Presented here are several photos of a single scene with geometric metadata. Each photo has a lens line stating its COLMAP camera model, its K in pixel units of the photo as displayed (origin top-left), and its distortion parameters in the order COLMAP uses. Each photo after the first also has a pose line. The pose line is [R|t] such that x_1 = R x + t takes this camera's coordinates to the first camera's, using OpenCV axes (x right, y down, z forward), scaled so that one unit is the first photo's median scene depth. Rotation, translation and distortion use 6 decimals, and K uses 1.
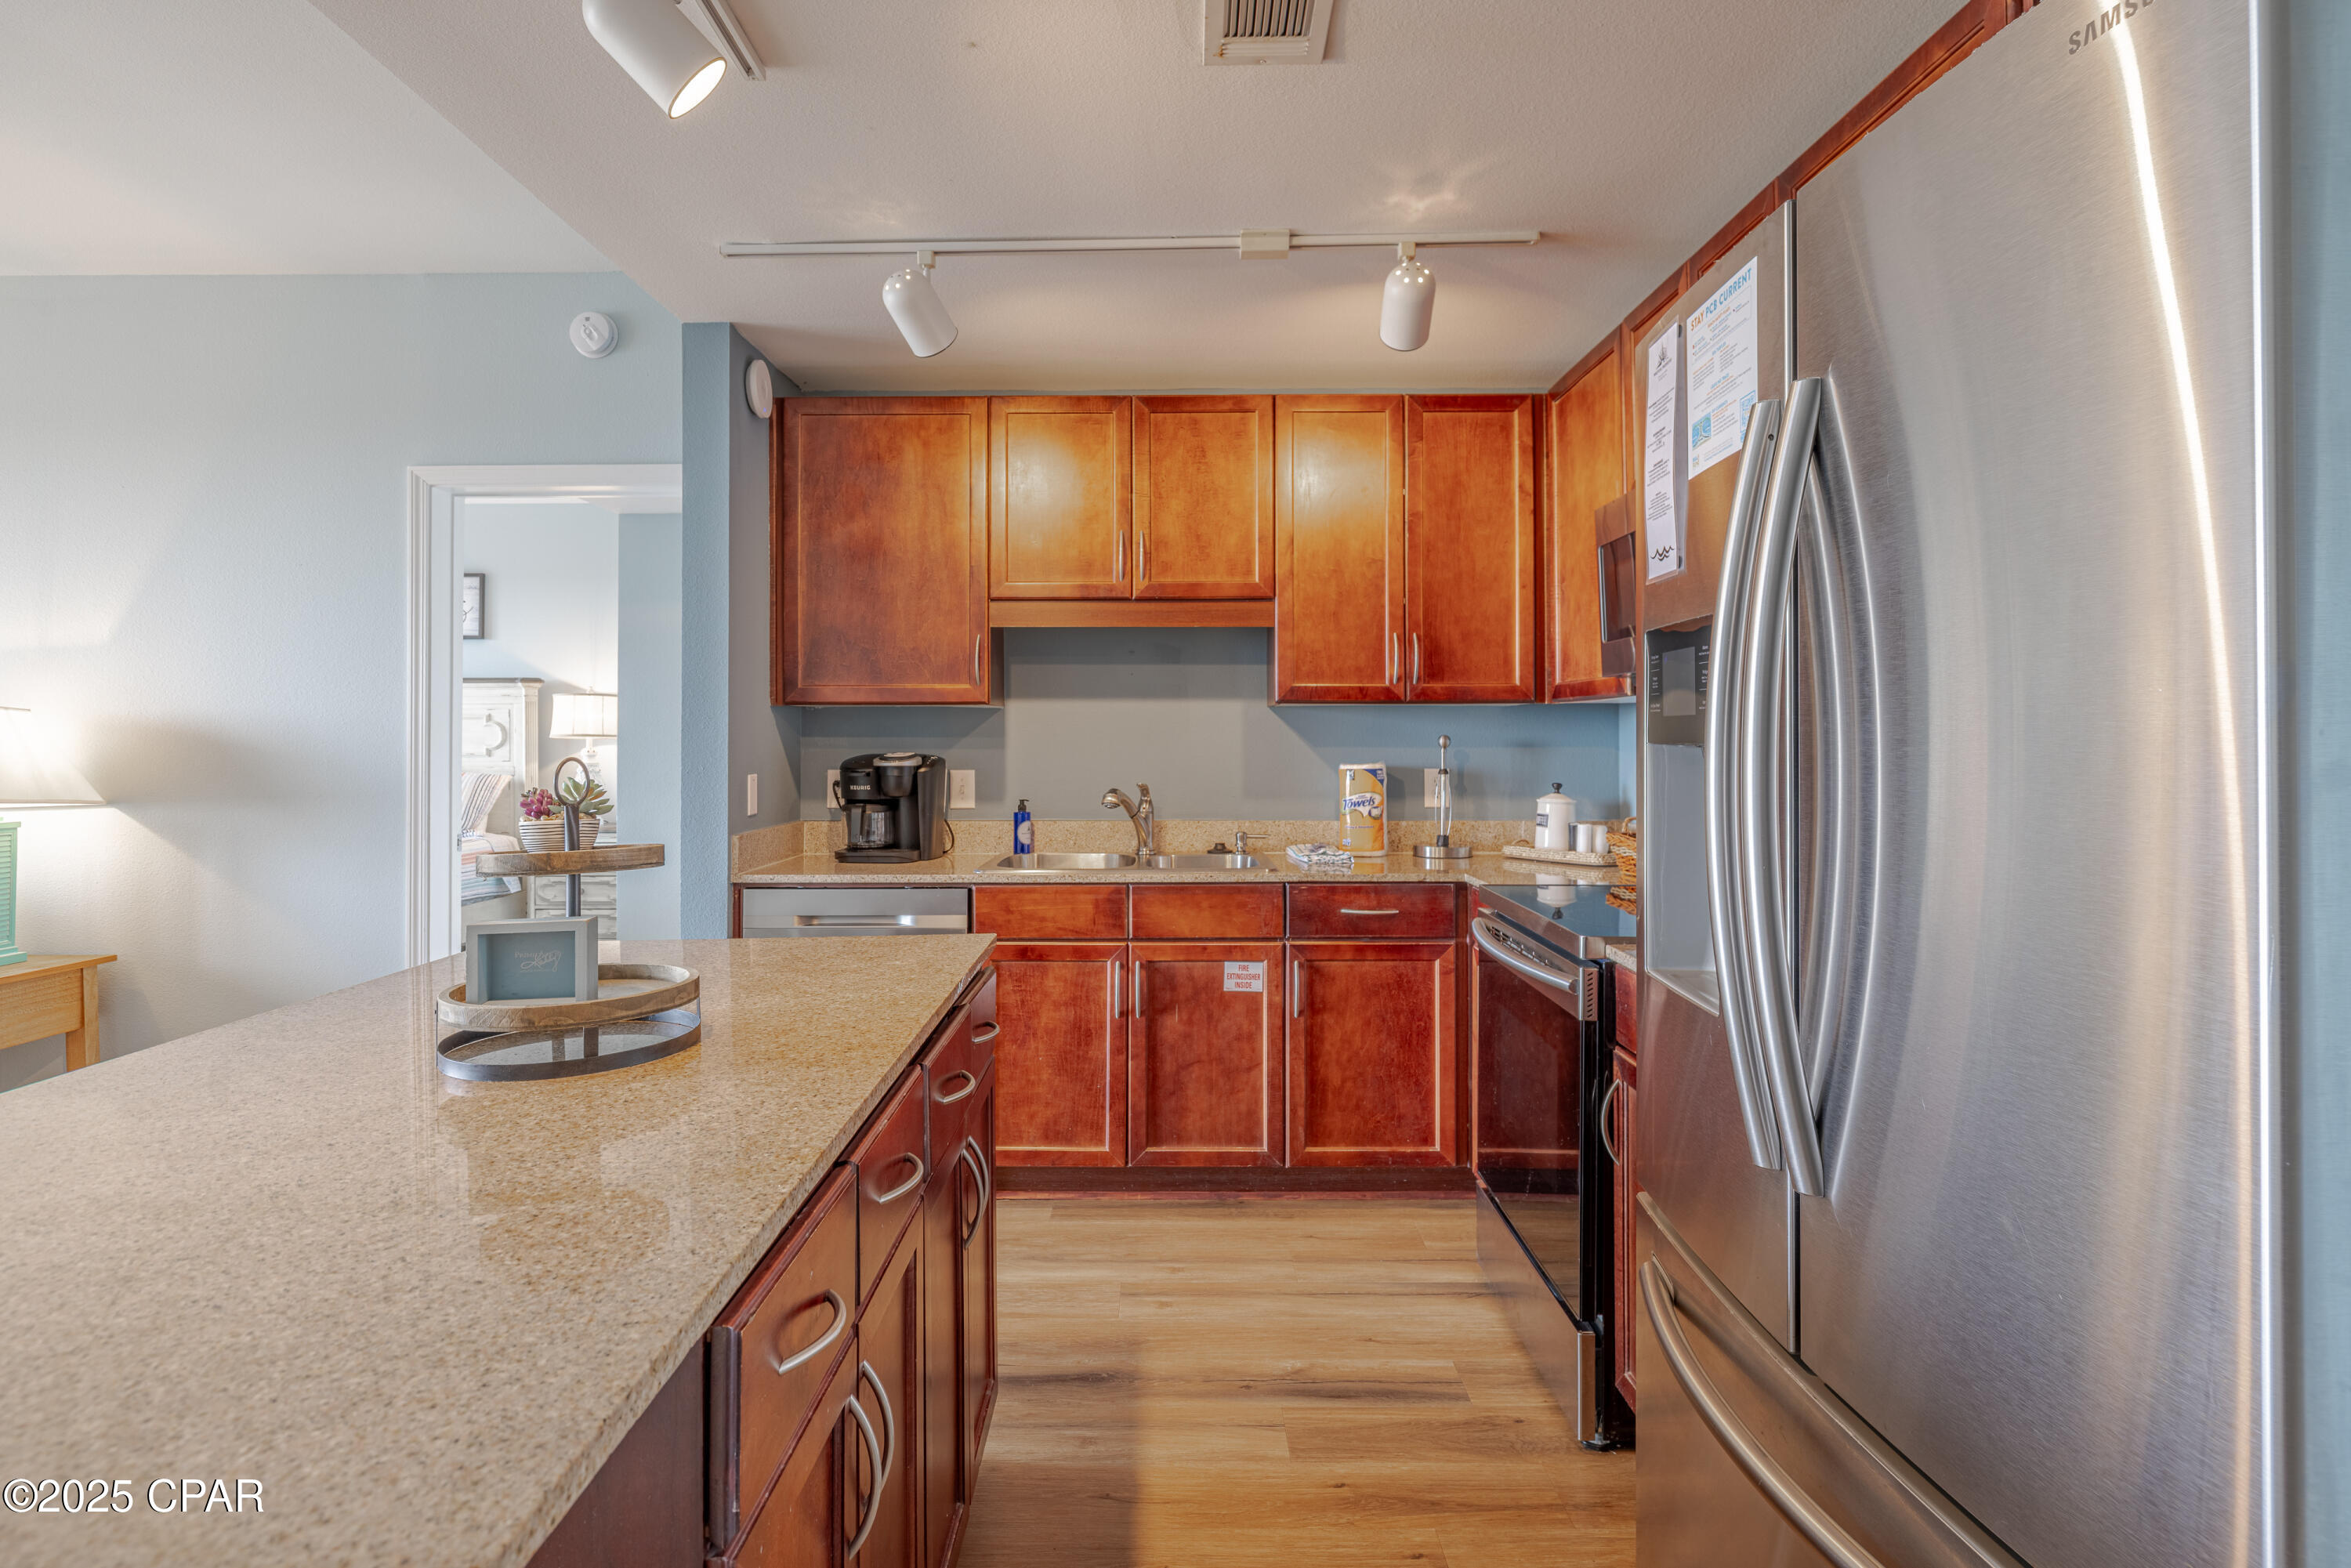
lens RADIAL K [[1252.5, 0, 1183.4], [0, 1252.5, 726.8], [0, 0, 1]] dist [-0.000656, 0.000993]
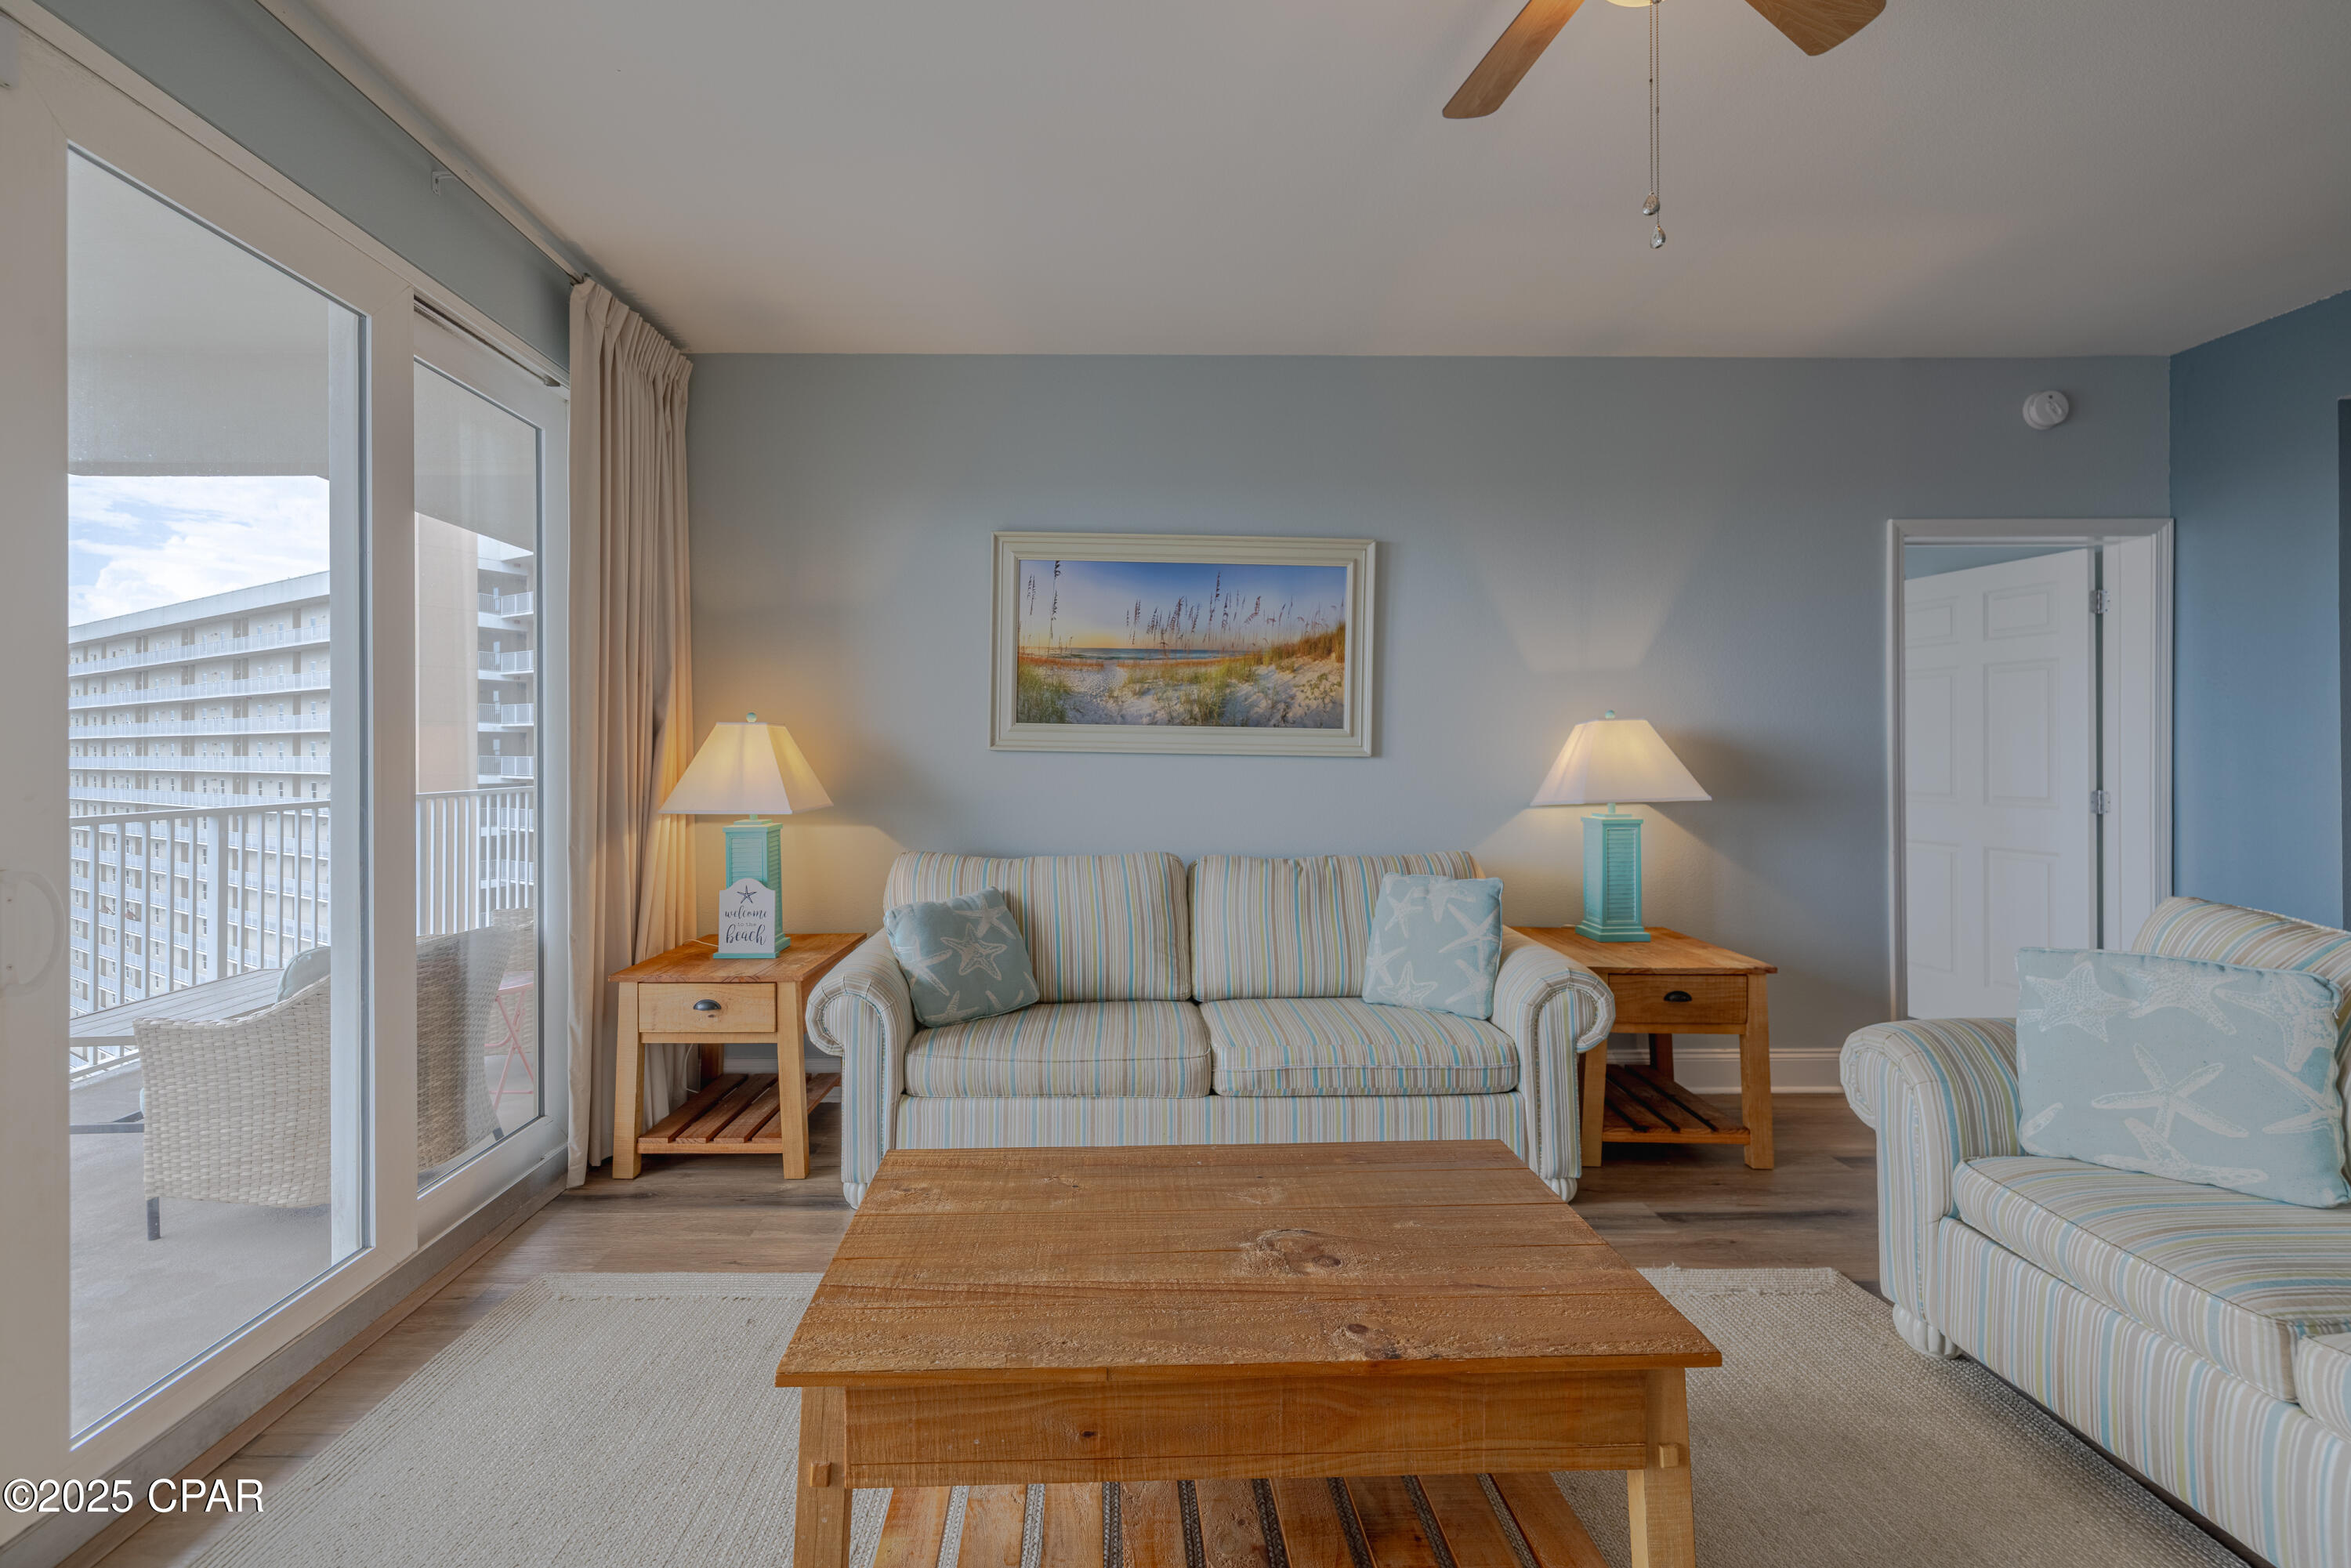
lens RADIAL K [[1016.4, 0, 1117.6], [0, 1016.4, 751.9], [0, 0, 1]] dist [0.001325, 0.000221]
pose [[0.999847, -0.000489, 0.017459, -1.462438], [0.000320, 0.999953, 0.009654, 0.004996], [-0.017462, -0.009647, 0.999801, 0.035952]]
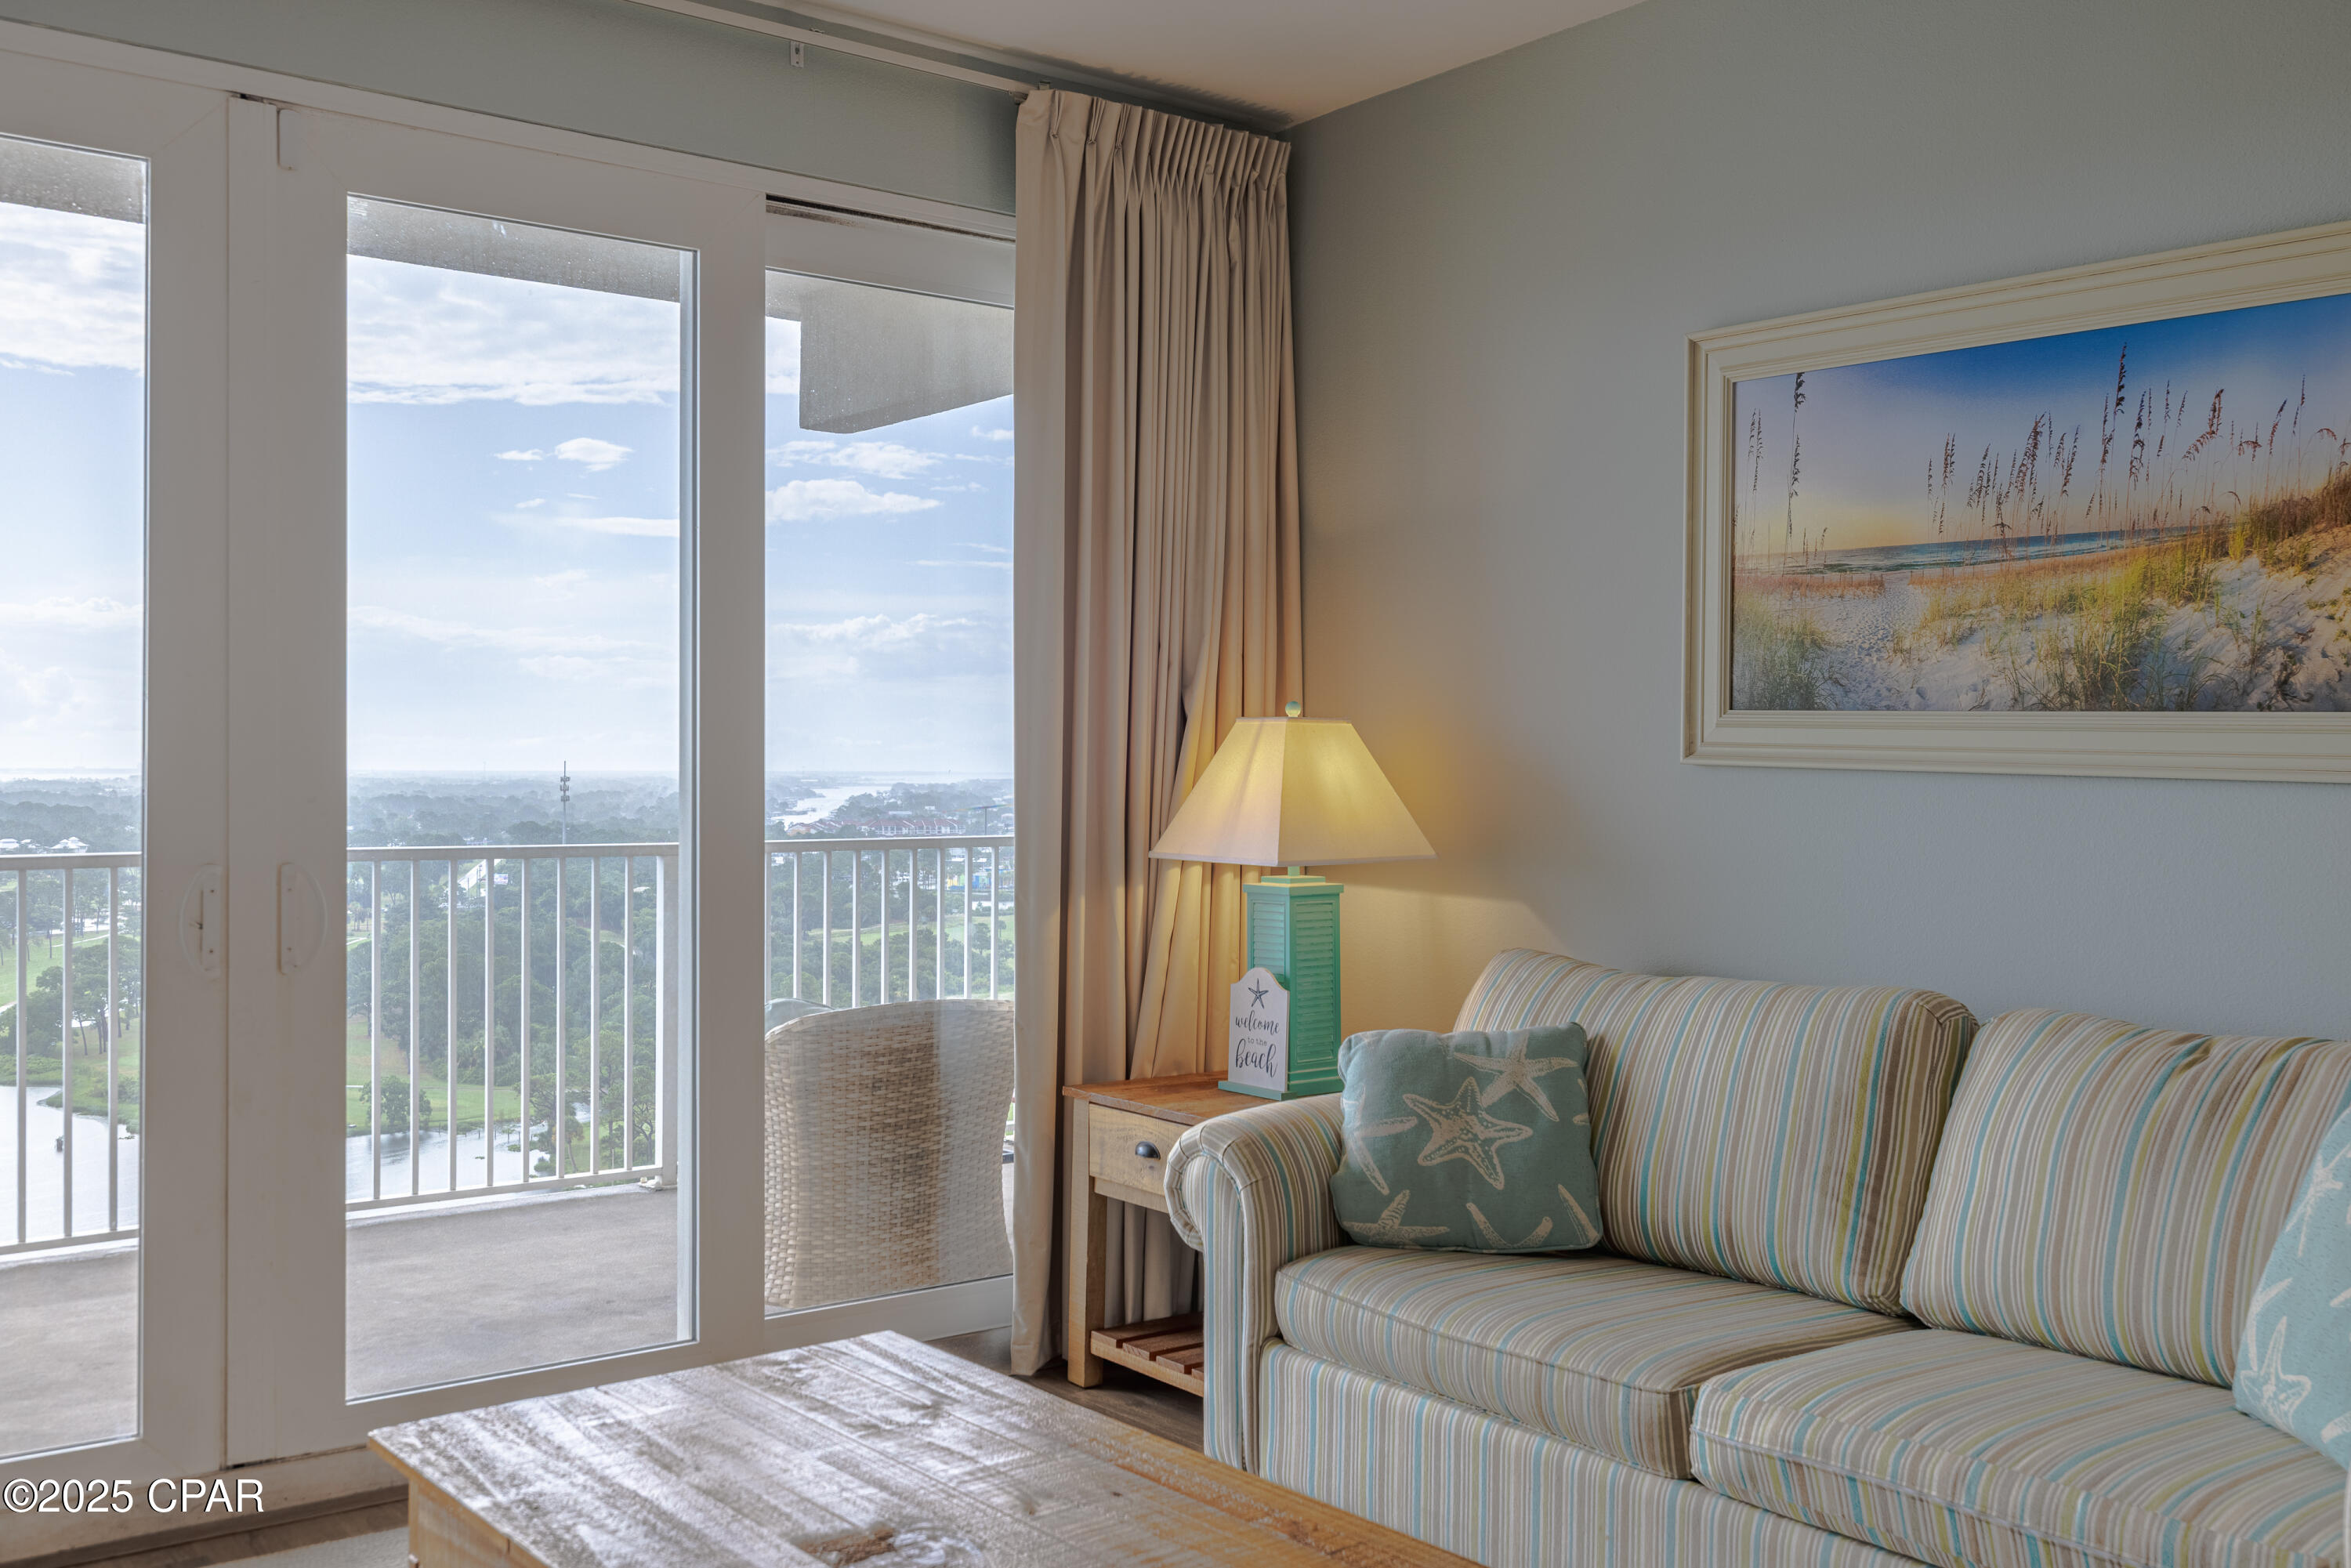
lens RADIAL K [[2198.4, 0, 1168.4], [0, 2198.4, 780.0], [0, 0, 1]] dist [0.064105, -0.006171]
pose [[0.616666, 0.011217, -0.787145, -0.845504], [0.006321, 0.999796, 0.019199, -0.002142], [0.787199, -0.016815, 0.616470, 0.152816]]
